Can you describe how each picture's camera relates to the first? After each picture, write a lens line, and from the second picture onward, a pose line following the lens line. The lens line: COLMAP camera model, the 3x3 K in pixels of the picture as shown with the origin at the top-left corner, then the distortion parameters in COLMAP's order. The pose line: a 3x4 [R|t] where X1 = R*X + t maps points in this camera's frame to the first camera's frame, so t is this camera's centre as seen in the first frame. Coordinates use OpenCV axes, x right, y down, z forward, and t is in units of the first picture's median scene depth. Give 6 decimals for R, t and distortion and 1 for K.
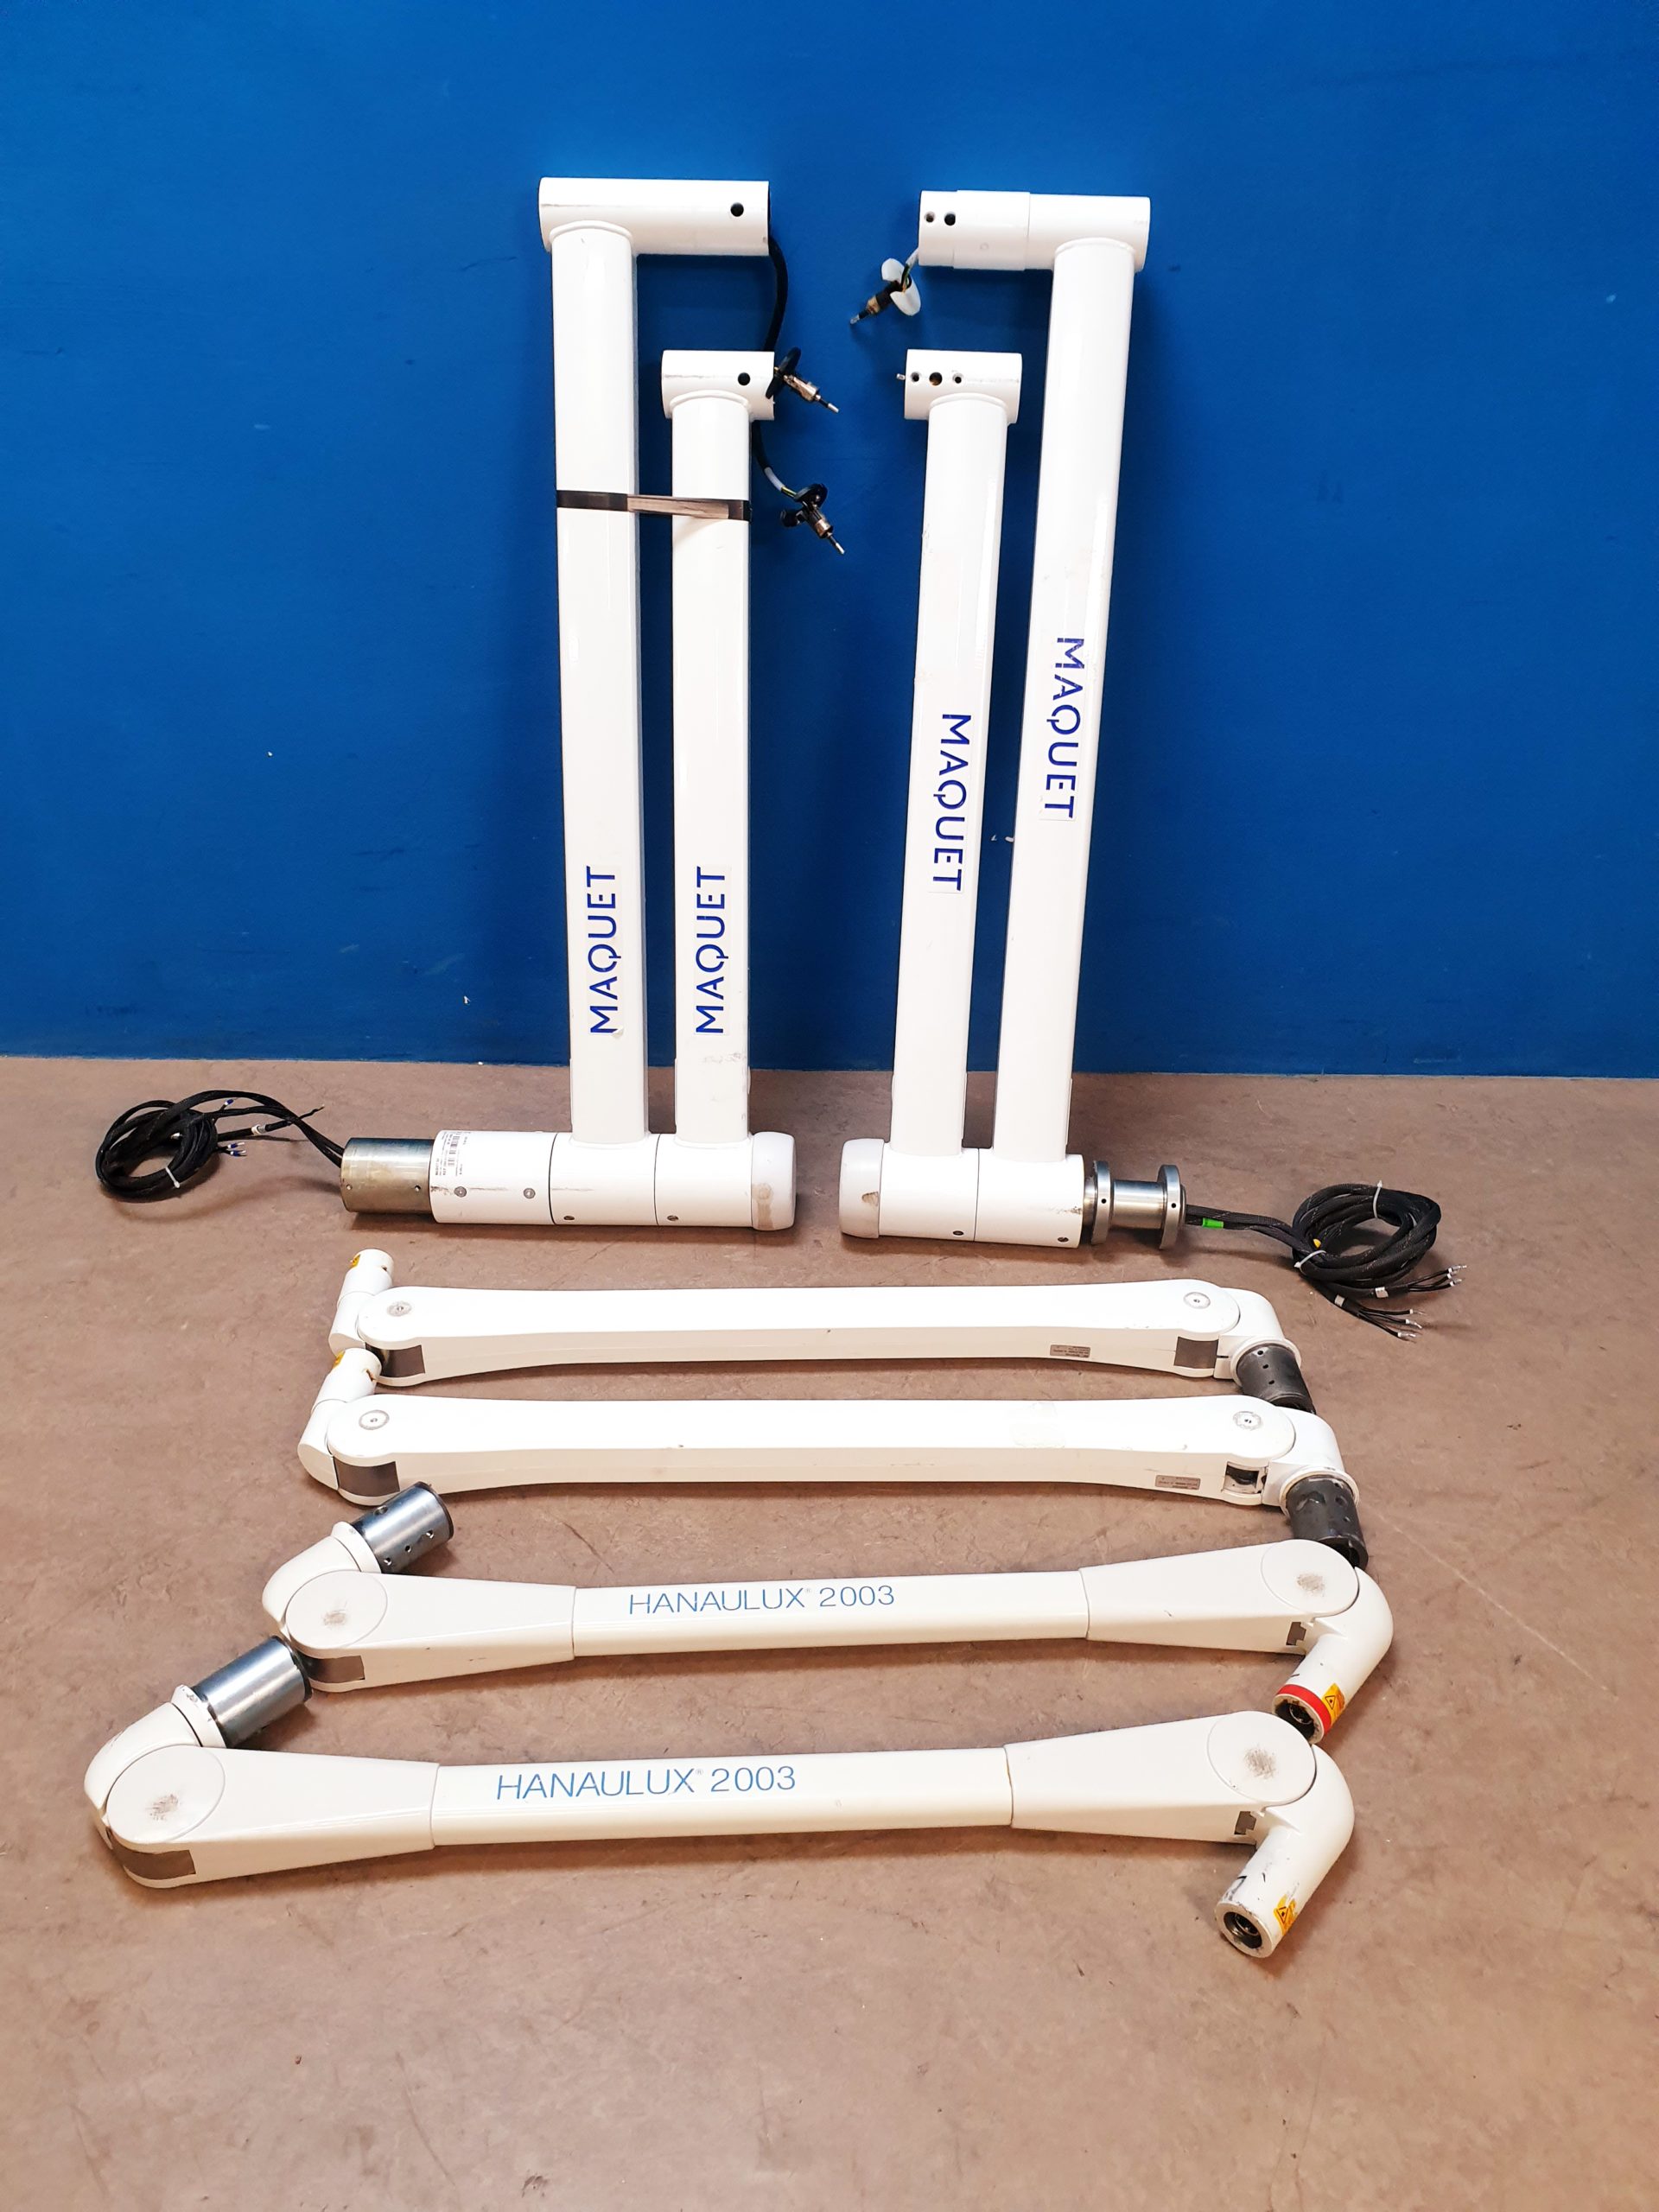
lens RADIAL K [[1975.8, 0, 819.2], [0, 1975.8, 1088.1], [0, 0, 1]] dist [-0.031390, 0.078883]
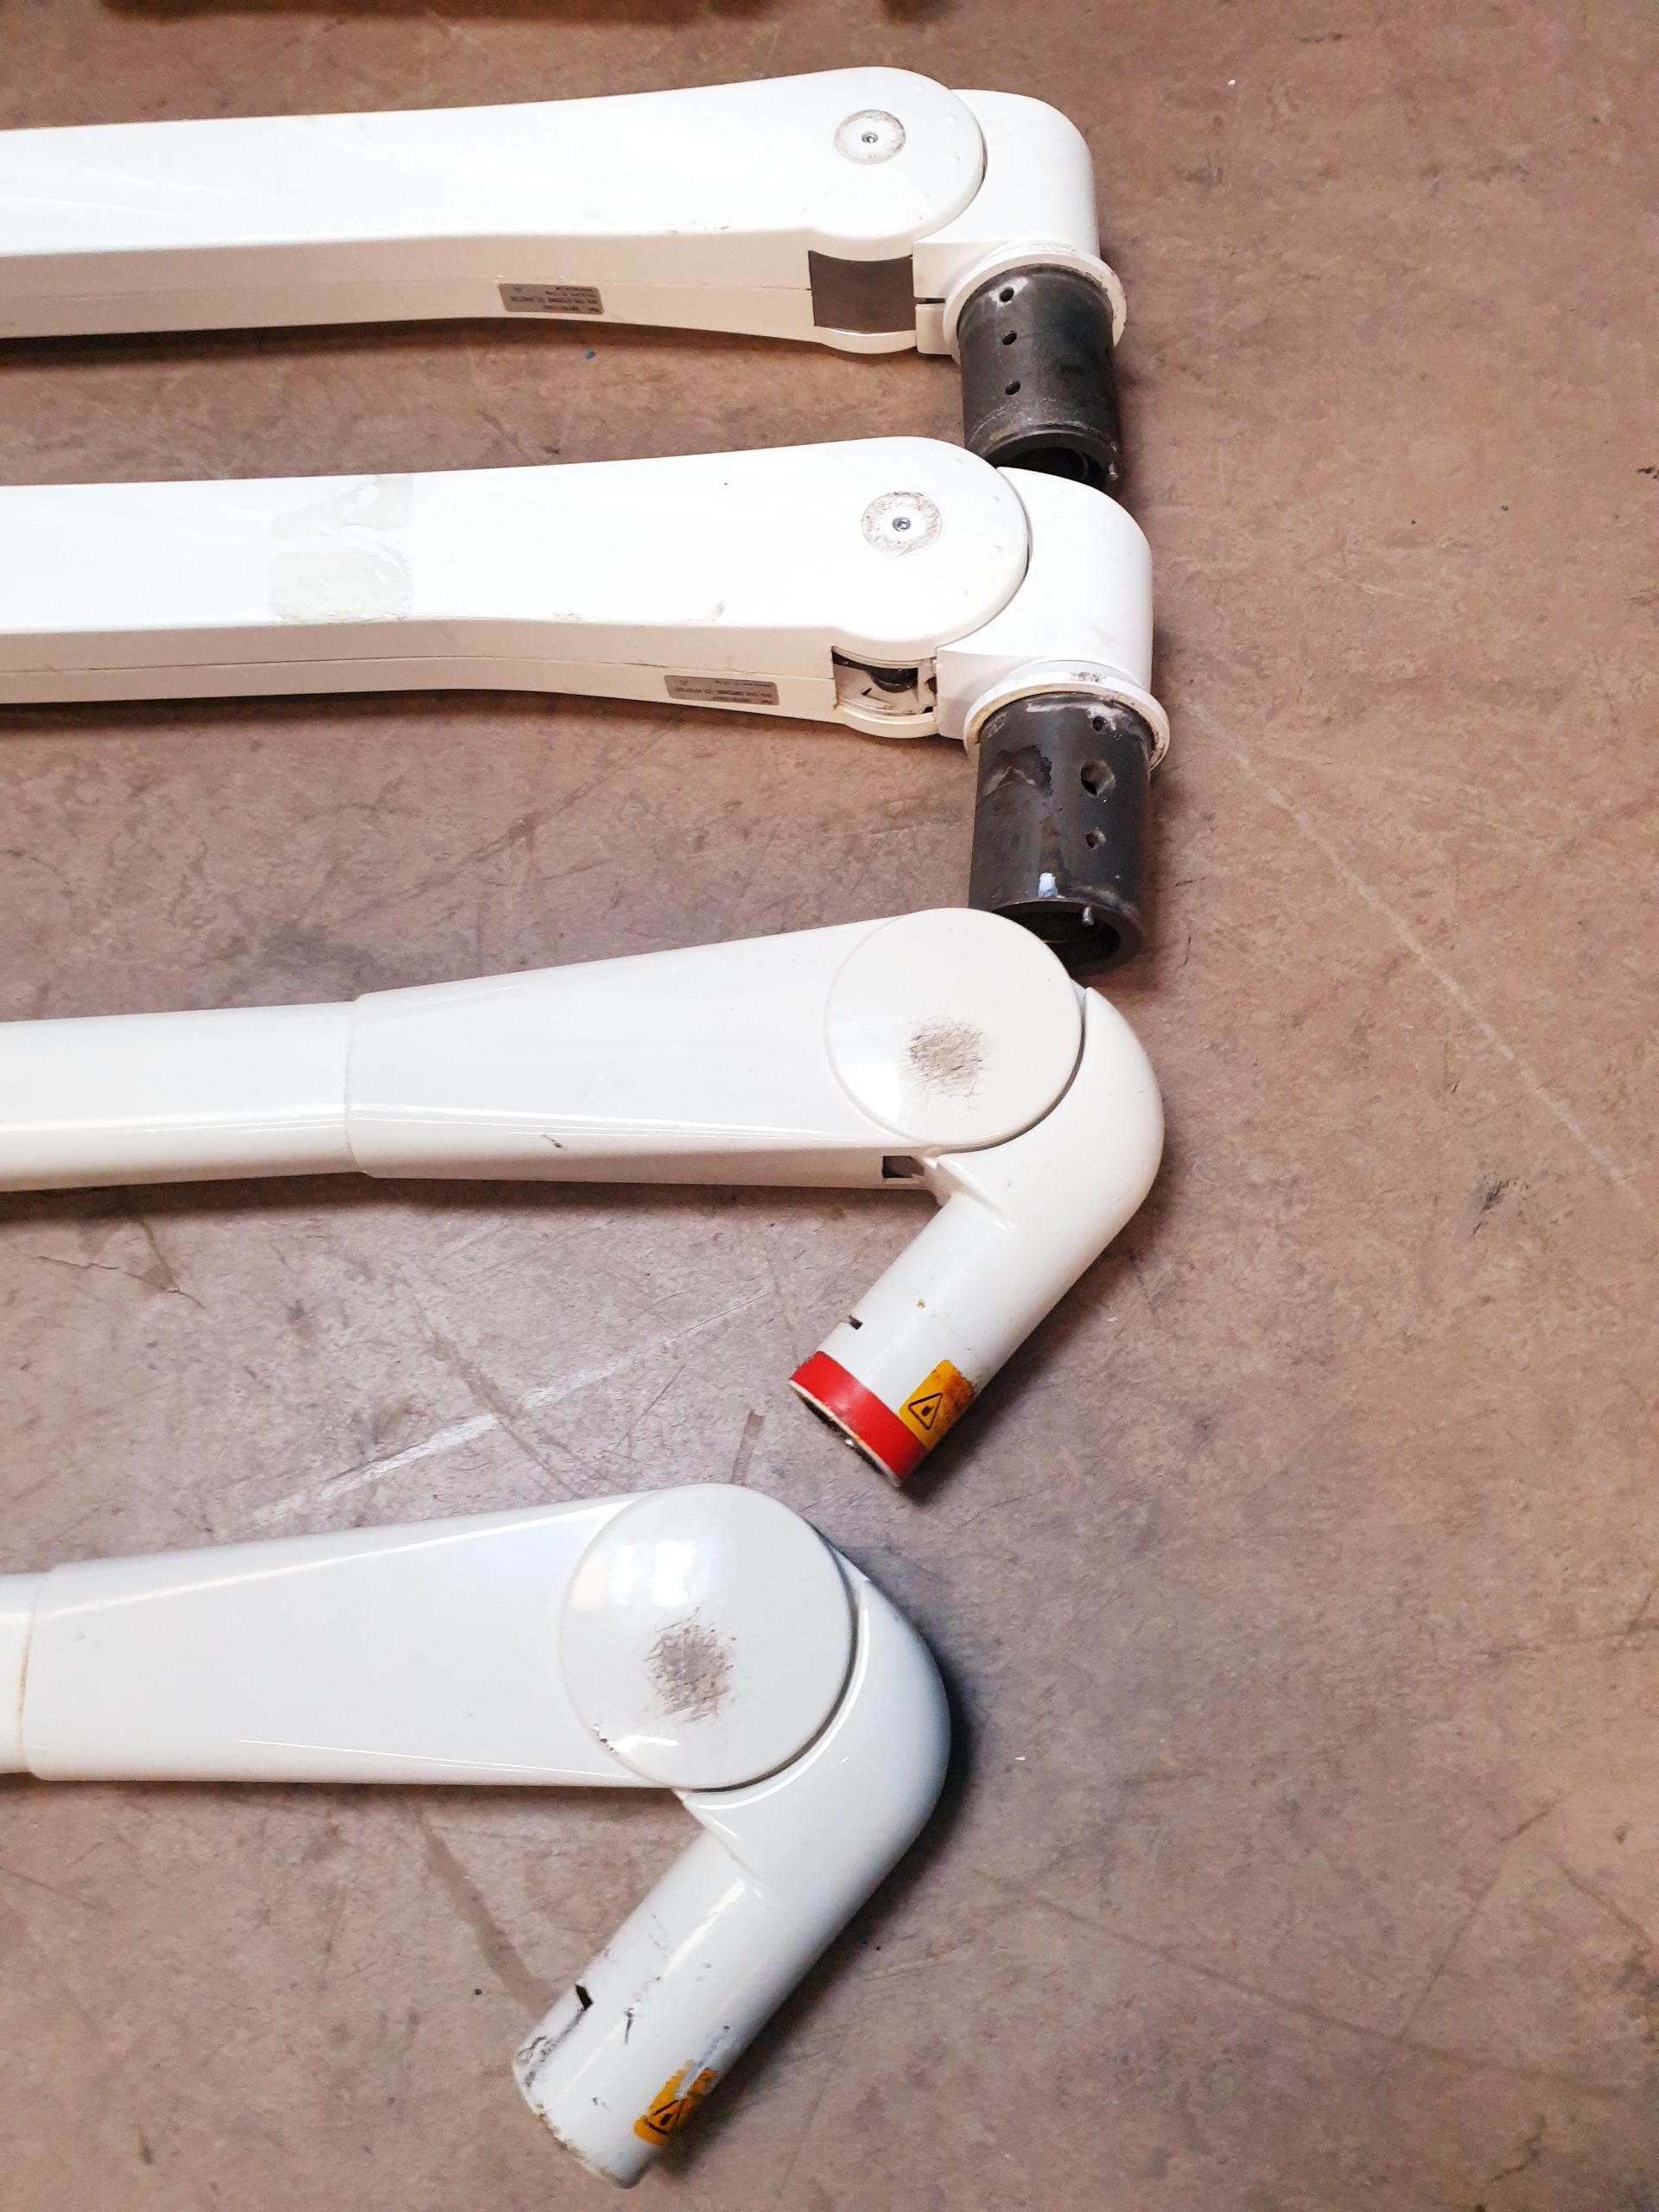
lens RADIAL K [[1975.8, 0, 865.5], [0, 1975.8, 1154.2], [0, 0, 1]] dist [-0.031390, 0.078883]
pose [[0.996078, 0.001081, -0.088477, 0.269104], [0.052087, 0.801154, 0.596188, 0.045191], [0.071528, -0.598458, 0.797955, 0.694425]]
